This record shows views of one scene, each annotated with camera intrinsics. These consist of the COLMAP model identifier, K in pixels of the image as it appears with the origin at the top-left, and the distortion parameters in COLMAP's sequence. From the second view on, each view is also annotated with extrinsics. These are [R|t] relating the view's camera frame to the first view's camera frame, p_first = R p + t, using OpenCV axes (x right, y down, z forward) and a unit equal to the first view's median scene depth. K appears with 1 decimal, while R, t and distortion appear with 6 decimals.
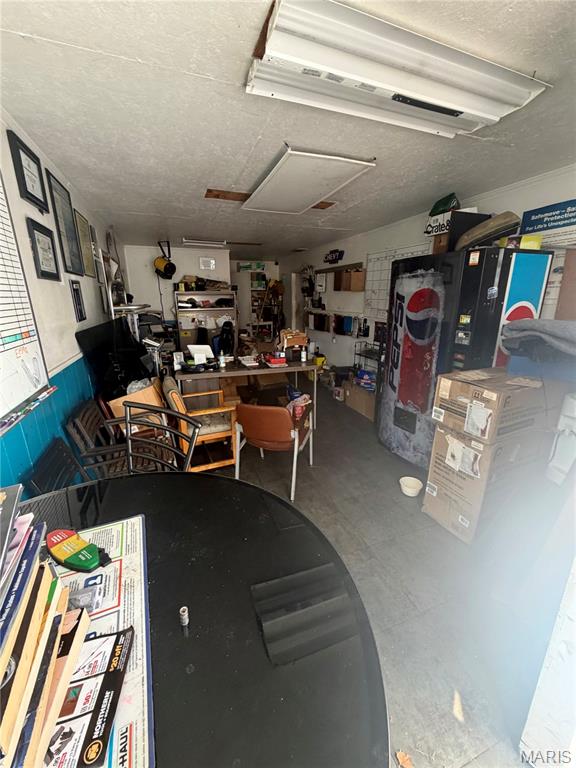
lens RADIAL K [[306.5, 0, 288.4], [0, 306.5, 383.0], [0, 0, 1]] dist [0.000231, -0.000210]
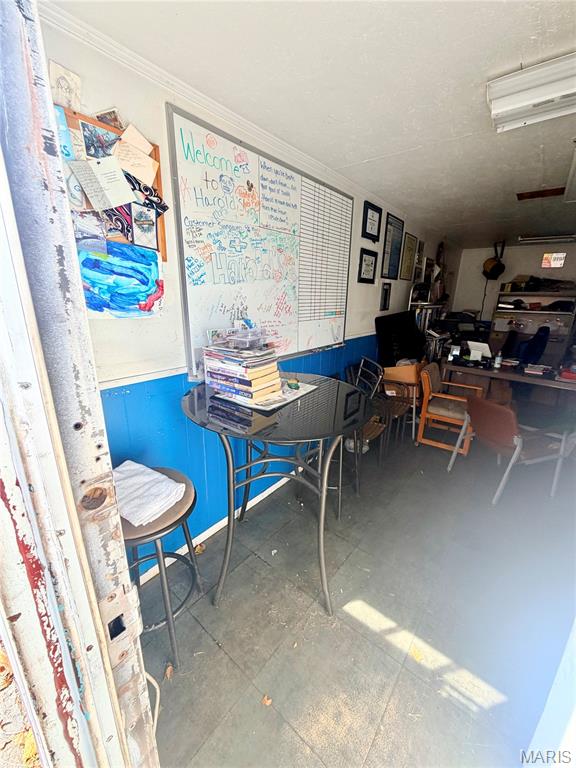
lens RADIAL K [[306.5, 0, 288.4], [0, 306.5, 383.0], [0, 0, 1]] dist [0.000231, -0.000210]
pose [[0.510183, 0.255515, -0.821234, 0.311248], [-0.256113, 0.956667, 0.138546, 0.034596], [0.821048, 0.139645, 0.553516, -0.111814]]
